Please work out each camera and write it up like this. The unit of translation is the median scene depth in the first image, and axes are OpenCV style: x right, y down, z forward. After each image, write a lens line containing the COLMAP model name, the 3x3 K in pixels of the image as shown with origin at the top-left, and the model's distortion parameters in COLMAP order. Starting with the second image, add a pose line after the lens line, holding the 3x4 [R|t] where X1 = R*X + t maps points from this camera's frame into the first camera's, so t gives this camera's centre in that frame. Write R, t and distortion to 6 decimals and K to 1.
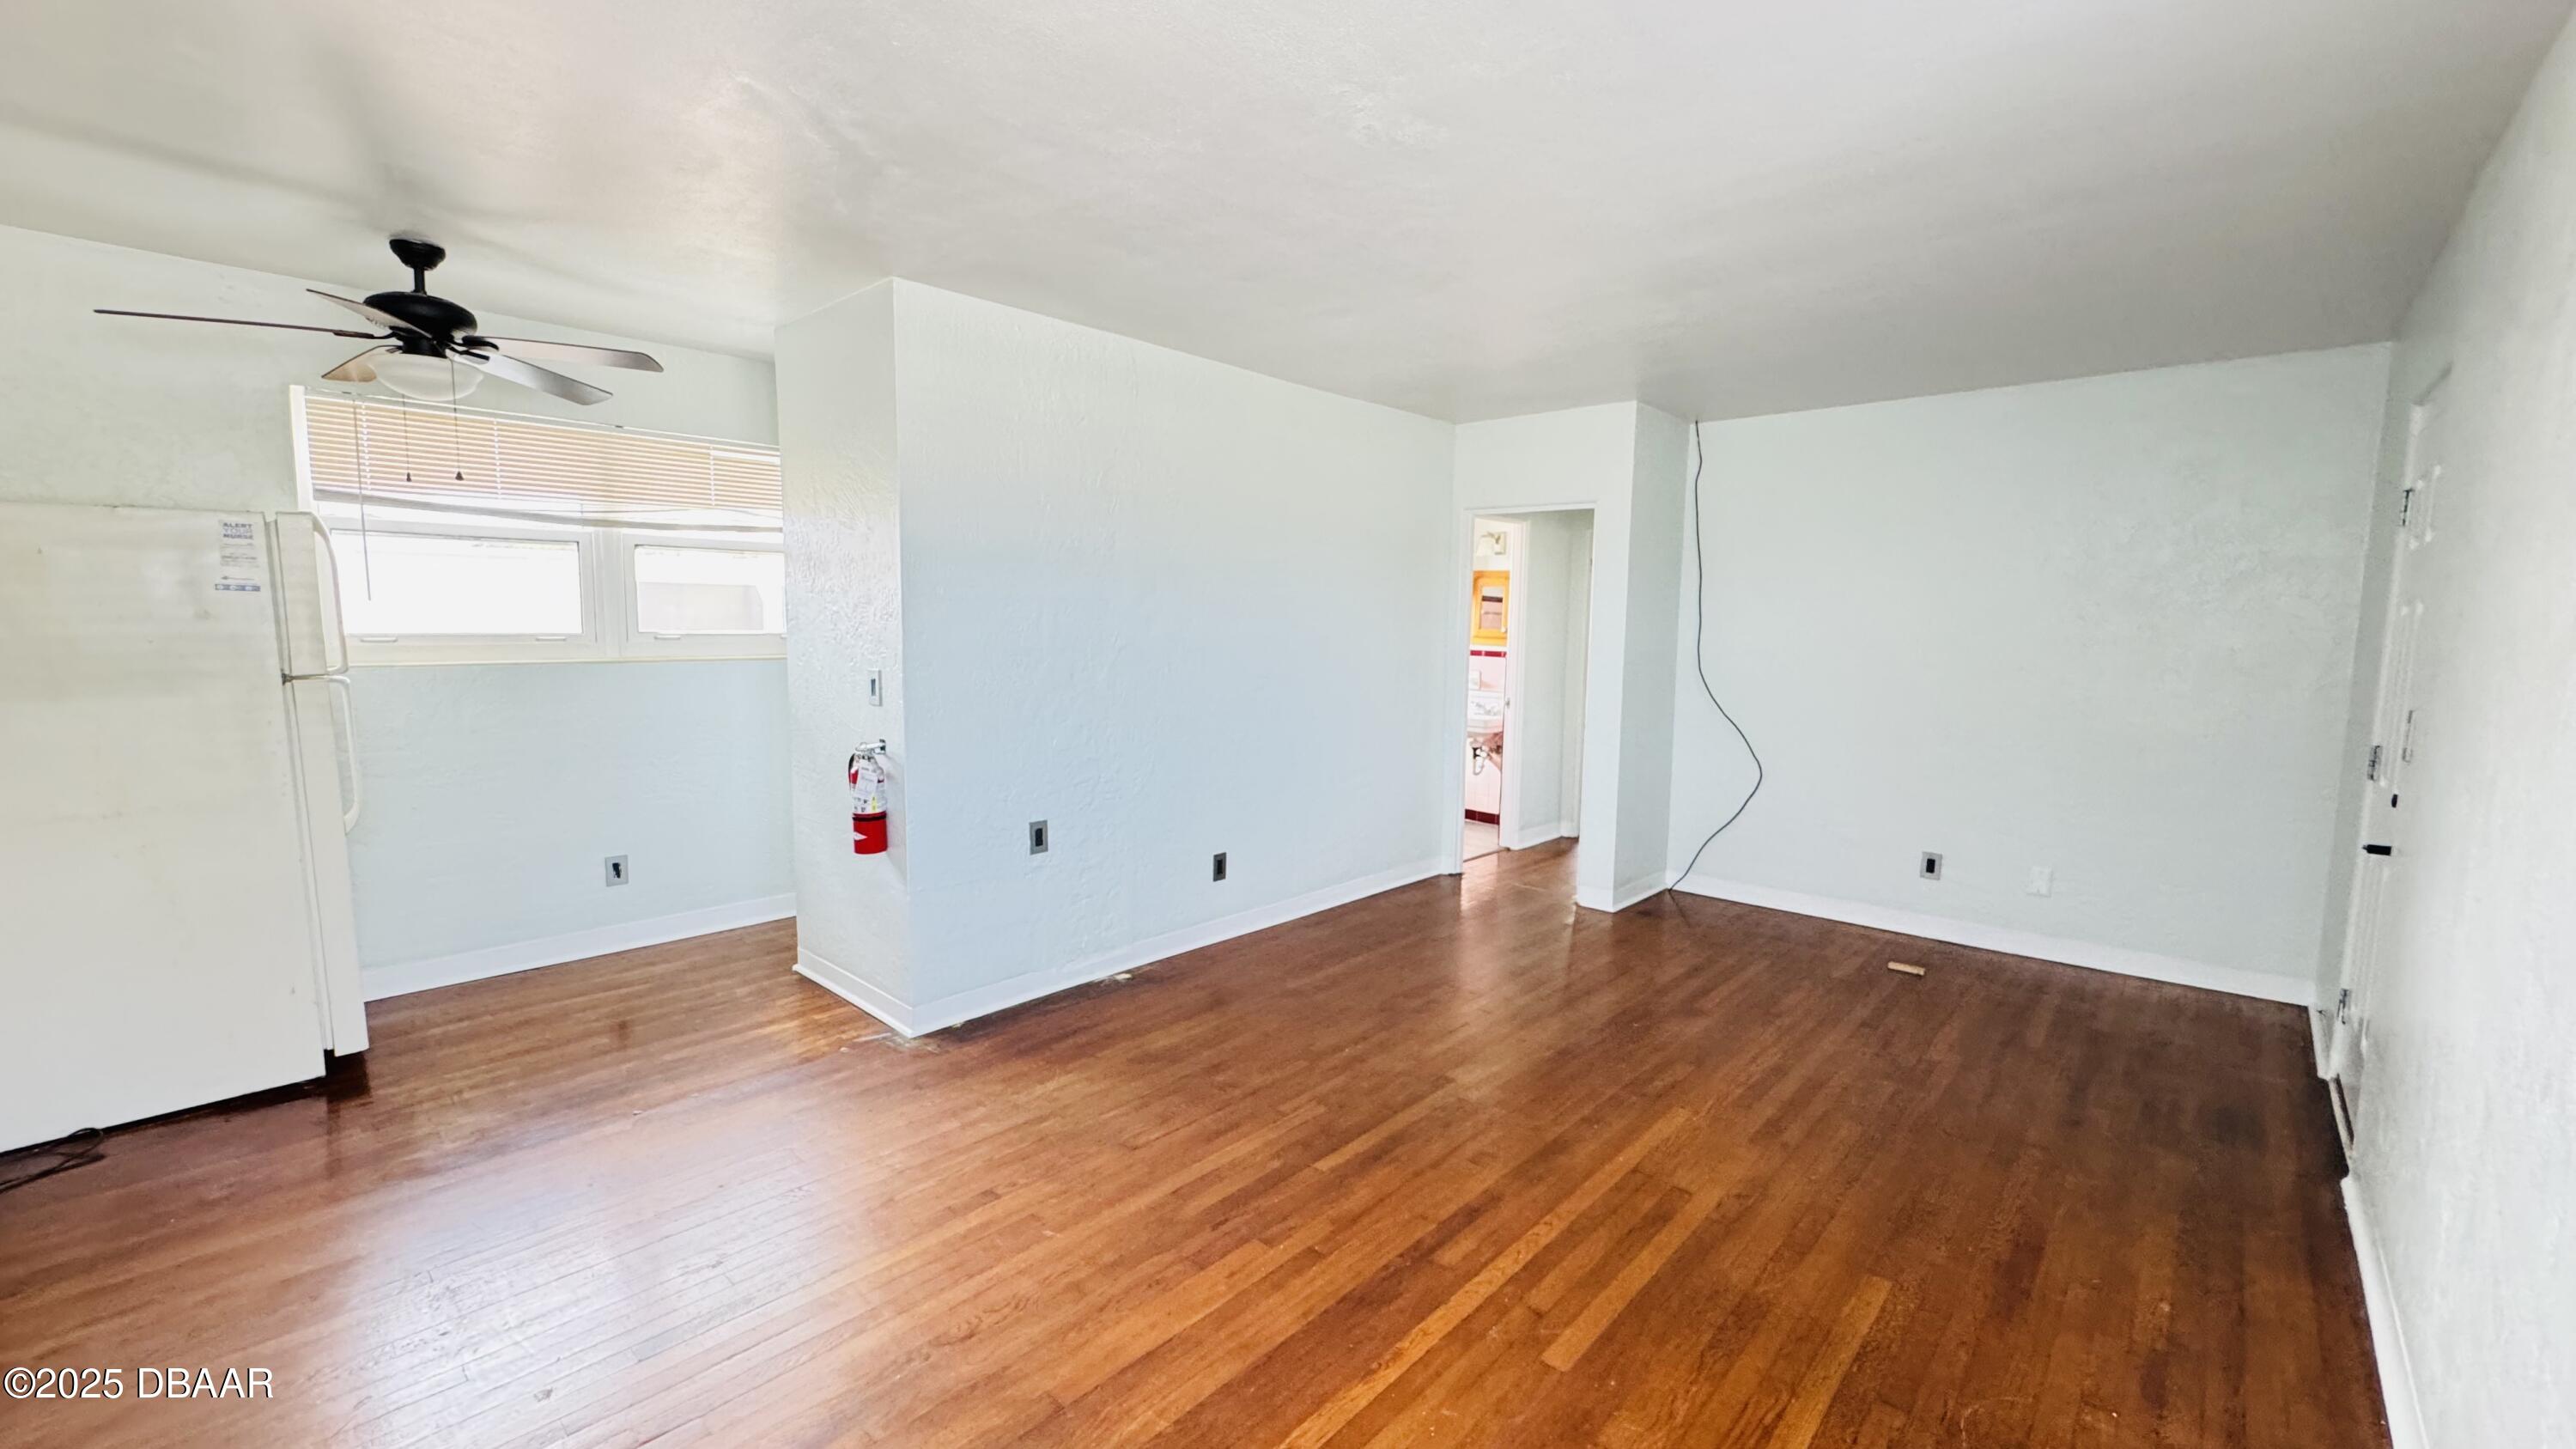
lens RADIAL K [[1025.6, 0, 1288.0], [0, 1025.6, 724.5], [0, 0, 1]] dist [-0.002512, -0.000407]
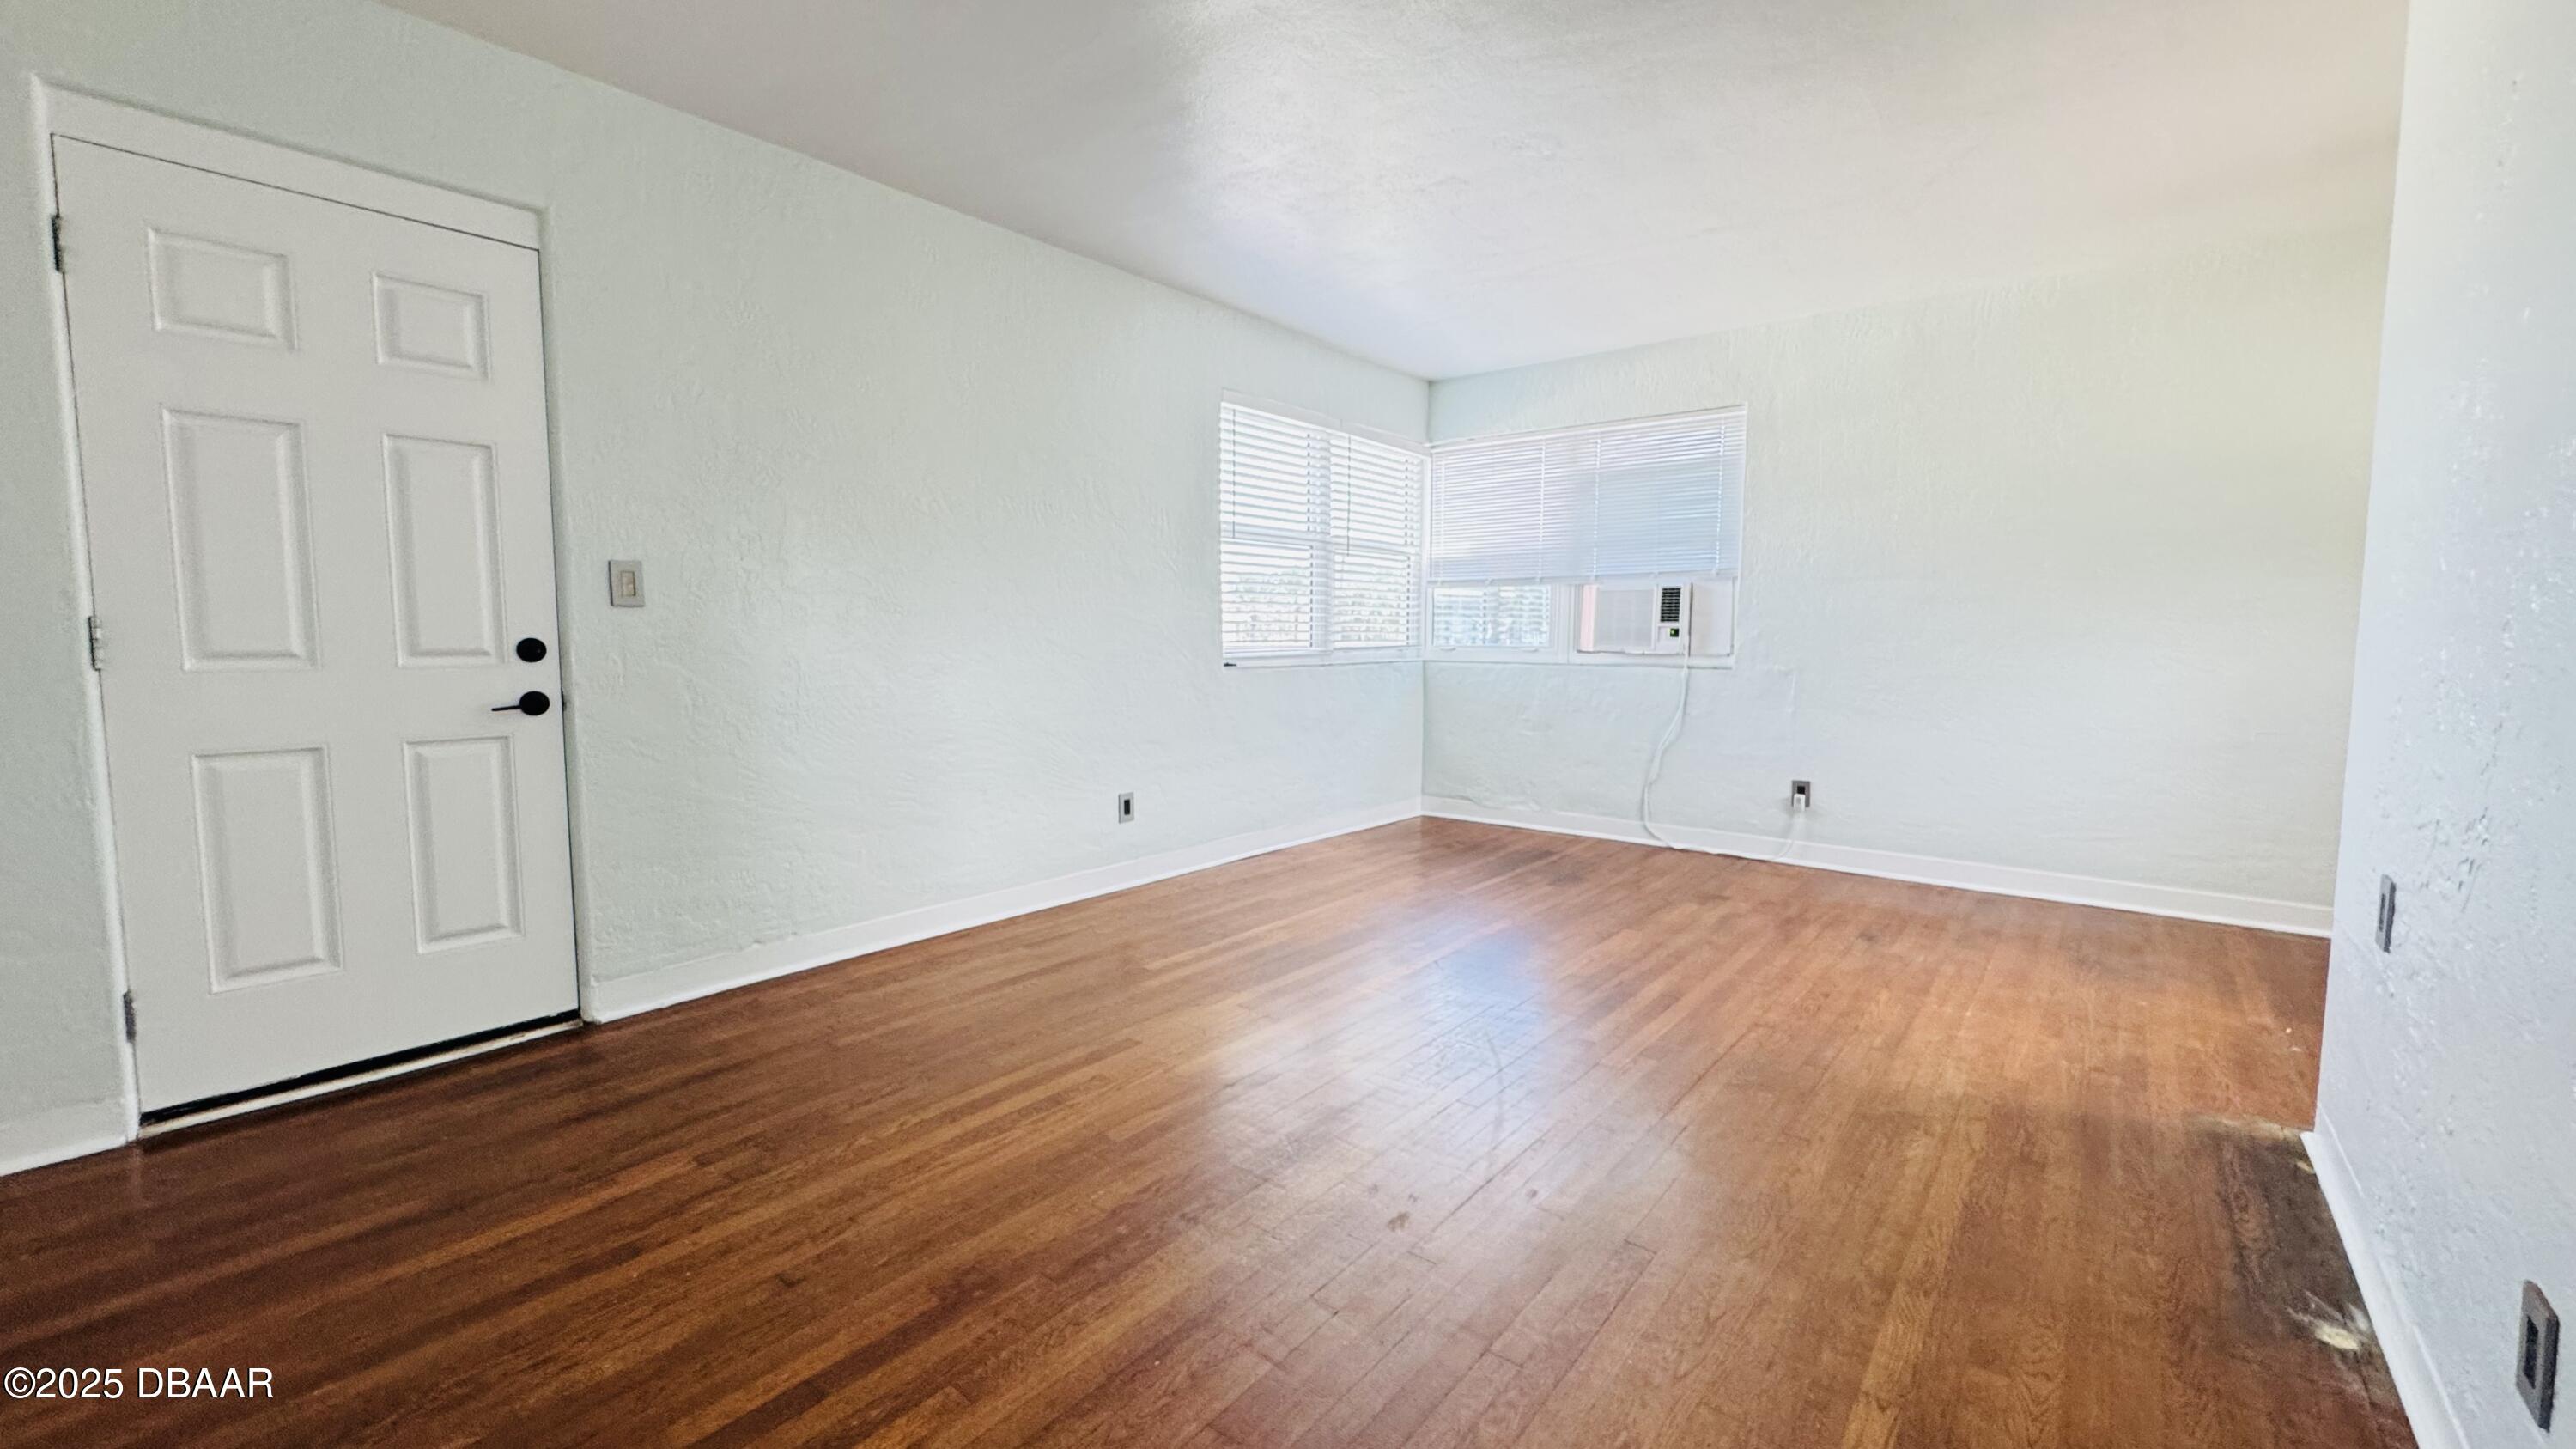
lens RADIAL K [[1025.6, 0, 1288.0], [0, 1025.6, 724.5], [0, 0, 1]] dist [-0.002512, -0.000407]
pose [[-0.997867, -0.015329, -0.063449, 0.376378], [-0.027460, 0.980419, 0.194997, -0.066181], [0.059218, 0.196323, -0.978749, 1.862522]]
